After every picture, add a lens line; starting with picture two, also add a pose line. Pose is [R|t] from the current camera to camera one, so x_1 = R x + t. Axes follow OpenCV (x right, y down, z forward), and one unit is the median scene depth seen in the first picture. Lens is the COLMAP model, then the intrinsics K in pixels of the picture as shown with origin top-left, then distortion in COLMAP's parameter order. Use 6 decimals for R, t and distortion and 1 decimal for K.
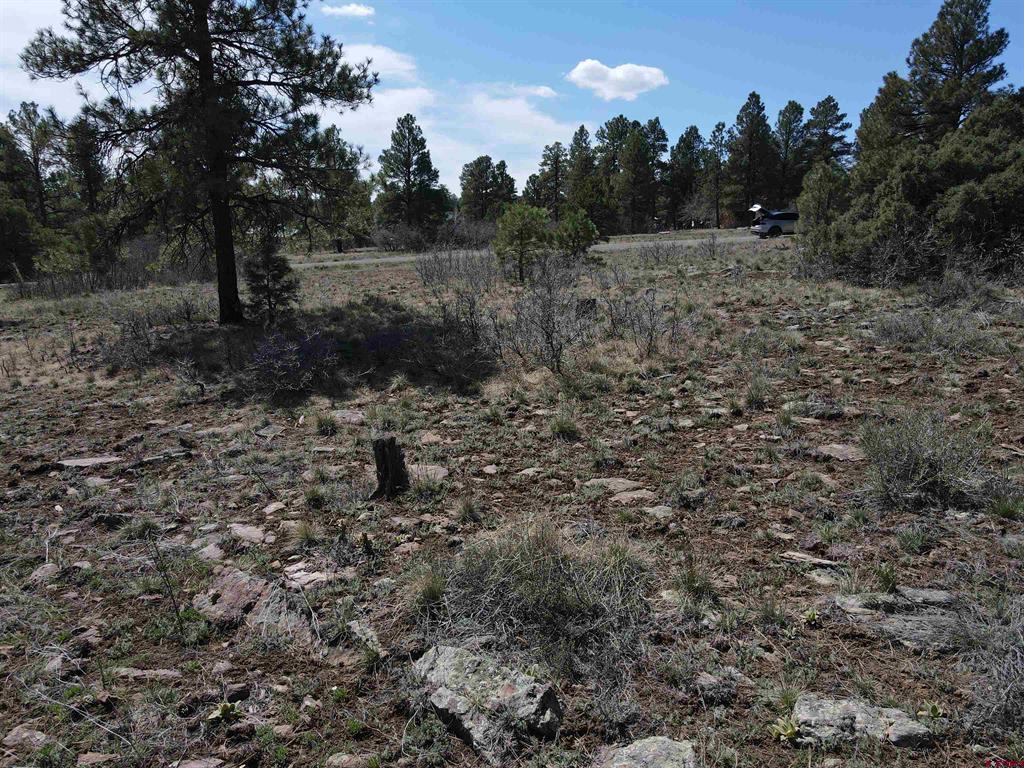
lens RADIAL K [[750.0, 0, 509.1], [0, 750.0, 385.3], [0, 0, 1]] dist [0.027483, -0.009762]
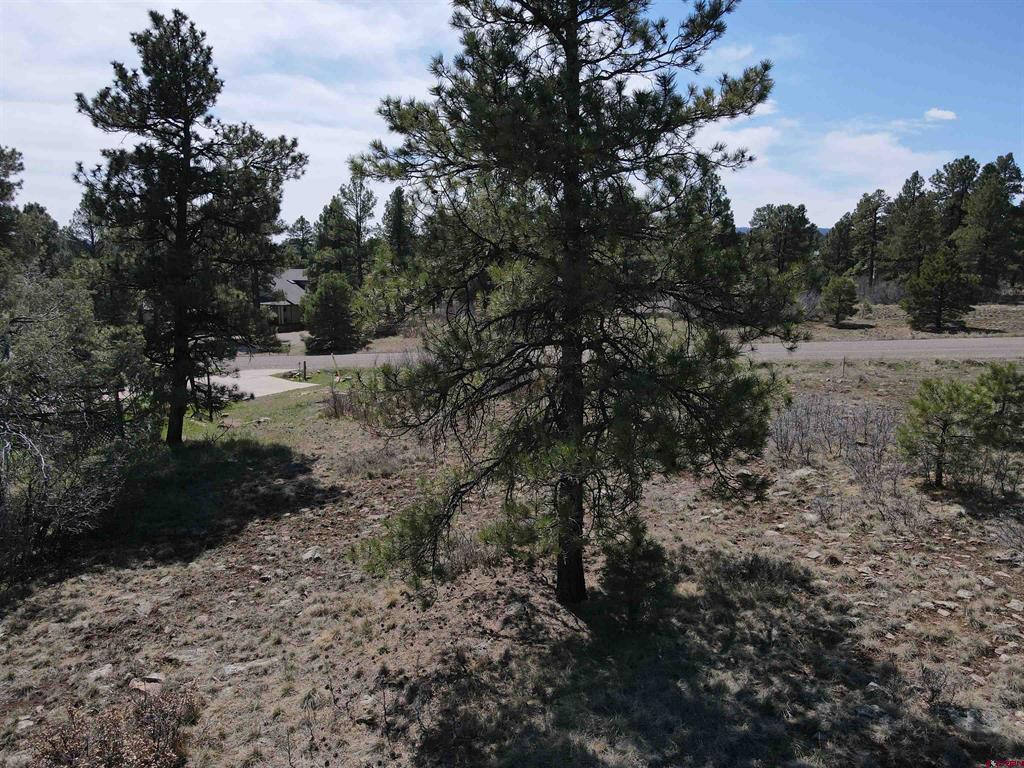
lens RADIAL K [[750.0, 0, 509.0], [0, 750.0, 384.5], [0, 0, 1]] dist [0.027483, -0.009762]
pose [[0.940403, 0.062515, -0.334267, -0.044827], [-0.075046, 0.996874, -0.024691, -0.062076], [0.331679, 0.048305, 0.942155, 0.063536]]
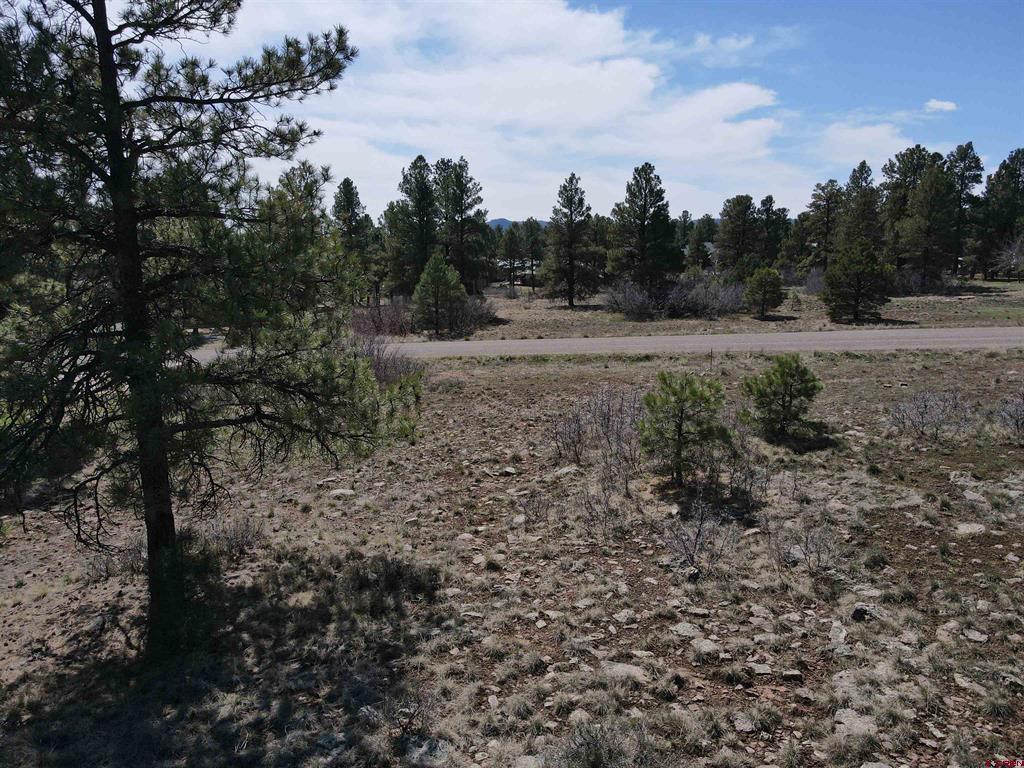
lens RADIAL K [[750.0, 0, 510.6], [0, 750.0, 387.3], [0, 0, 1]] dist [0.027483, -0.009762]
pose [[0.940094, 0.063971, -0.334859, 0.031920], [-0.072347, 0.997300, -0.012588, -0.068923], [0.333150, 0.036060, 0.942184, 0.104935]]
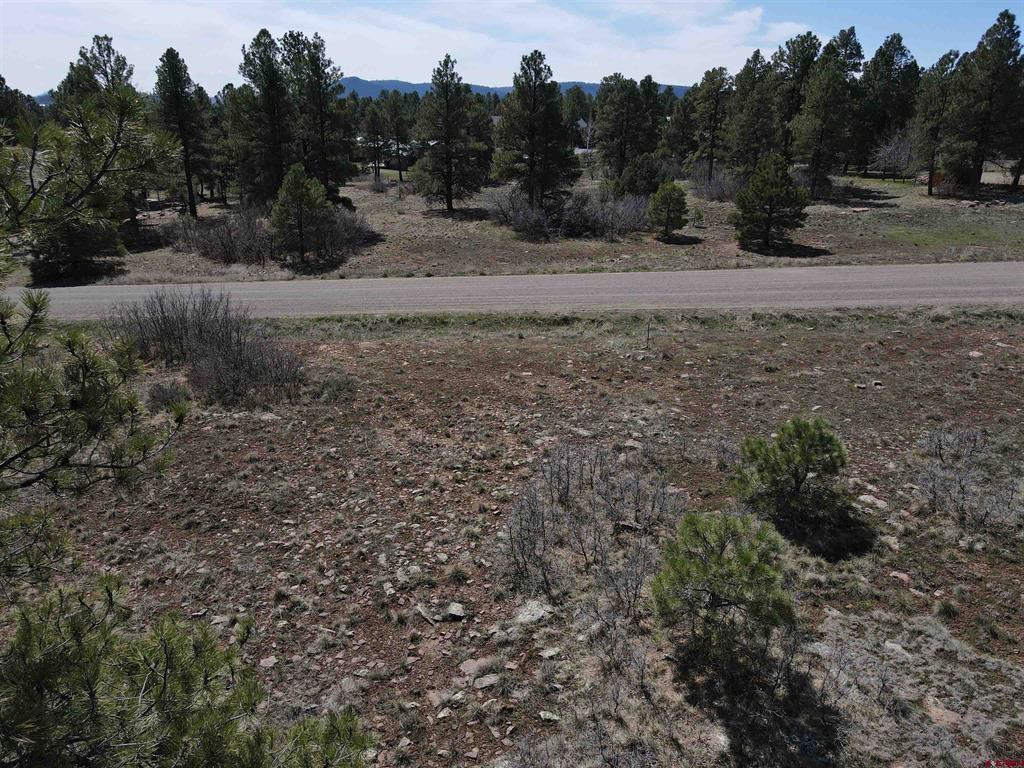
lens RADIAL K [[750.0, 0, 510.0], [0, 750.0, 387.3], [0, 0, 1]] dist [0.027483, -0.009762]
pose [[0.985737, 0.071292, -0.152448, -0.015702], [-0.049077, 0.988241, 0.144814, -0.125647], [0.160979, -0.135267, 0.977644, 0.178080]]
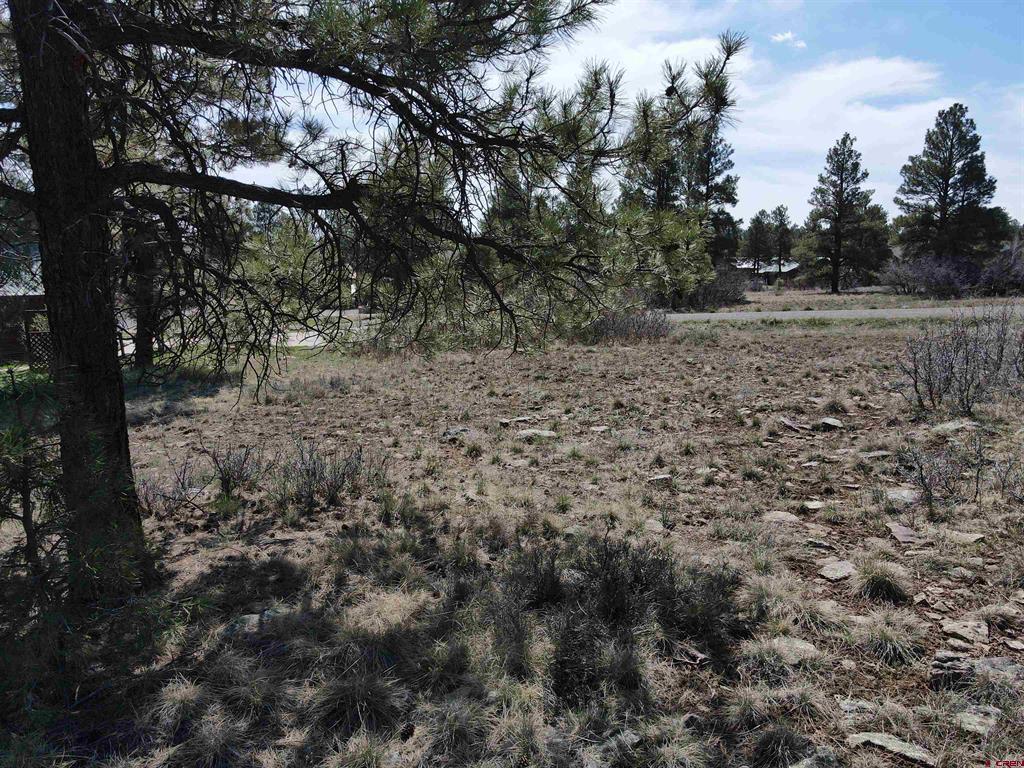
lens RADIAL K [[750.0, 0, 512.1], [0, 750.0, 388.0], [0, 0, 1]] dist [0.027483, -0.009762]
pose [[0.798441, 0.100955, -0.593549, -0.017006], [-0.124506, 0.992218, 0.001279, -0.042685], [0.589059, 0.072879, 0.804797, 0.196594]]
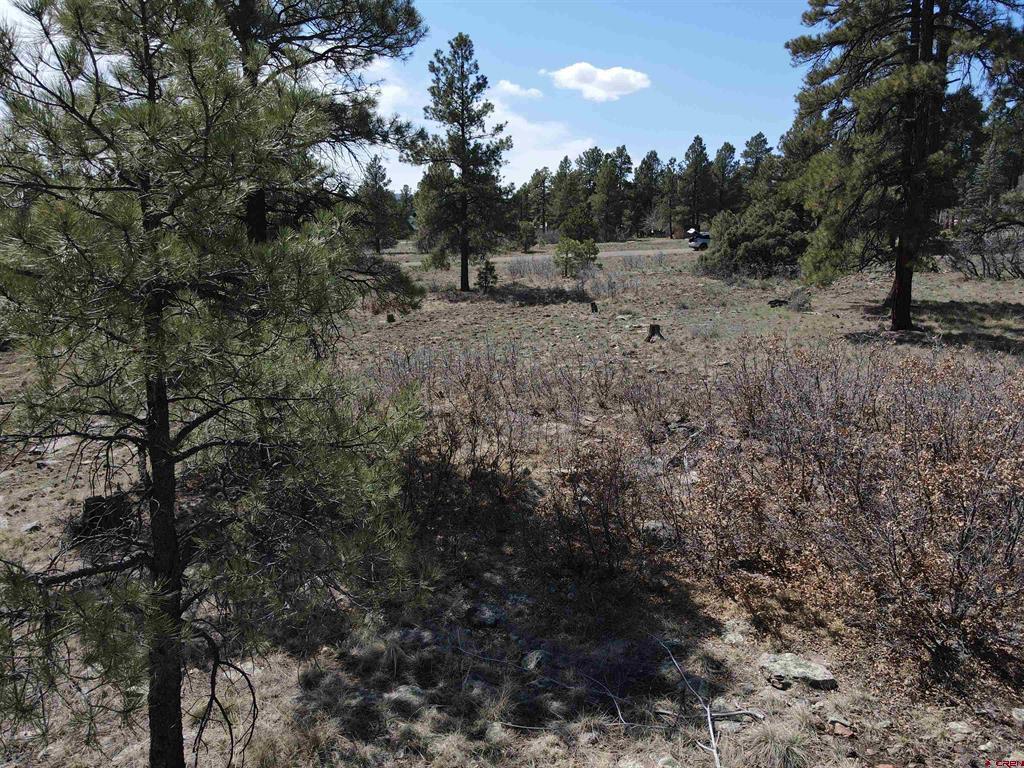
lens RADIAL K [[750.0, 0, 505.3], [0, 750.0, 377.8], [0, 0, 1]] dist [0.027483, -0.009762]
pose [[0.998983, 0.003511, 0.044951, -0.078905], [-0.003228, 0.999975, -0.006366, 0.049599], [-0.044972, 0.006214, 0.998969, -0.337368]]
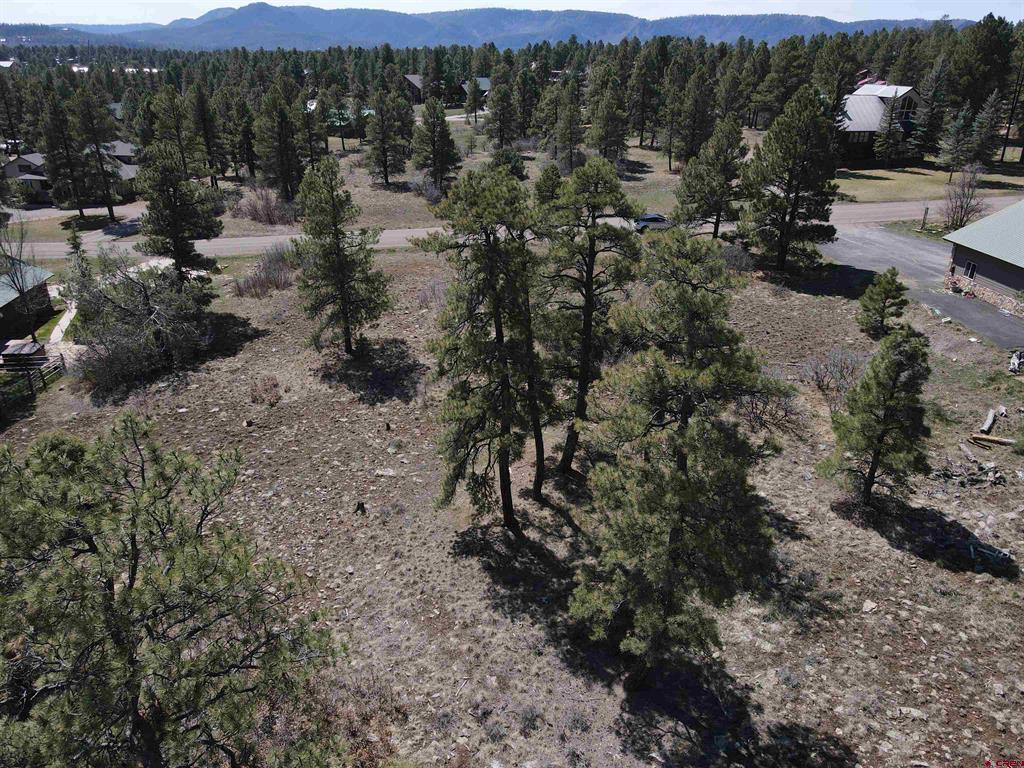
lens RADIAL K [[750.0, 0, 513.1], [0, 750.0, 384.0], [0, 0, 1]] dist [0.027483, -0.009762]
pose [[0.997605, 0.036546, -0.058725, 0.115786], [-0.022839, 0.975445, 0.219056, -0.150962], [0.065289, -0.217190, 0.973944, -0.469687]]
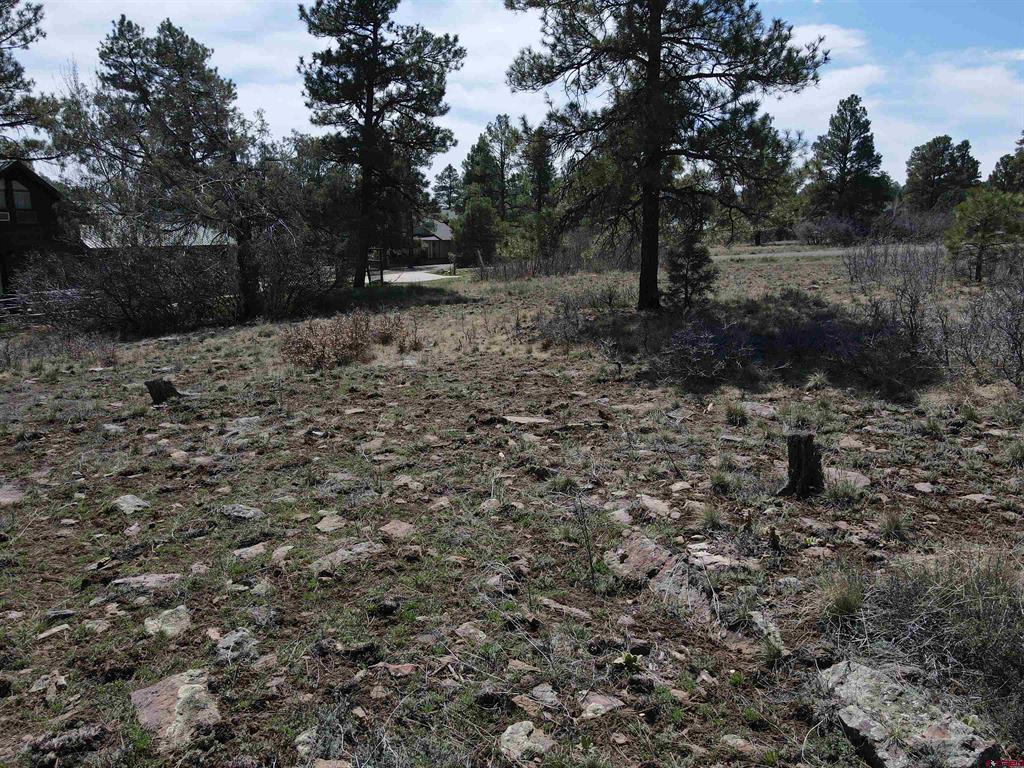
lens RADIAL K [[750.0, 0, 507.3], [0, 750.0, 384.2], [0, 0, 1]] dist [0.027483, -0.009762]
pose [[0.861439, 0.107068, -0.496447, -0.001565], [-0.103350, 0.994027, 0.035046, 0.000934], [0.497235, 0.021118, 0.867359, -0.001040]]
